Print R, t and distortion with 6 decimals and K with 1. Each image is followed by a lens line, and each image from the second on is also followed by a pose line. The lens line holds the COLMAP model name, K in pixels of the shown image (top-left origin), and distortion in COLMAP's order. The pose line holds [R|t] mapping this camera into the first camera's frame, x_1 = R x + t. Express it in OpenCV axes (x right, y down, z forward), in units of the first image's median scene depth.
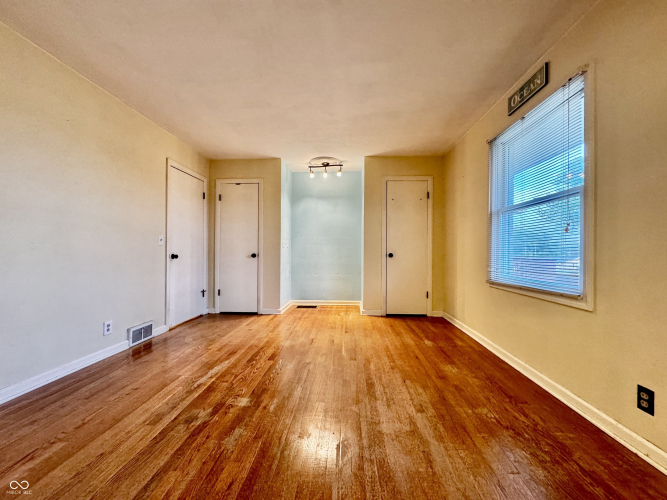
lens RADIAL K [[267.3, 0, 333.7], [0, 267.3, 250.0], [0, 0, 1]] dist [-0.002731, 0.000885]
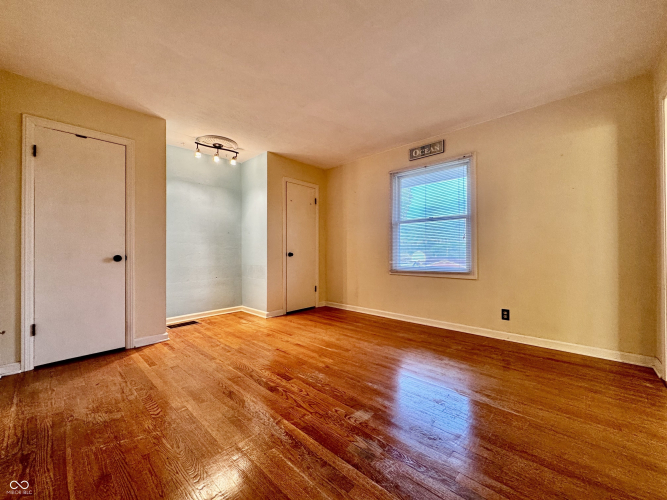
lens RADIAL K [[267.3, 0, 333.6], [0, 267.3, 250.0], [0, 0, 1]] dist [-0.002731, 0.000885]
pose [[0.639791, -0.002996, 0.768543, -0.660942], [0.004720, 0.999989, -0.000031, 0.004551], [-0.768535, 0.003647, 0.639798, 0.297682]]
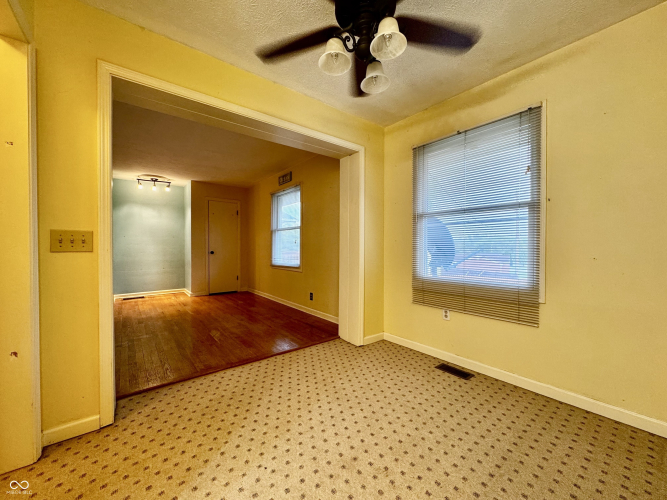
lens RADIAL K [[267.3, 0, 334.1], [0, 267.3, 249.6], [0, 0, 1]] dist [-0.002731, 0.000885]
pose [[0.751860, -0.014171, 0.659170, -0.338033], [0.001966, 0.999813, 0.019253, -0.031815], [-0.659320, -0.013180, 0.751747, -0.721367]]
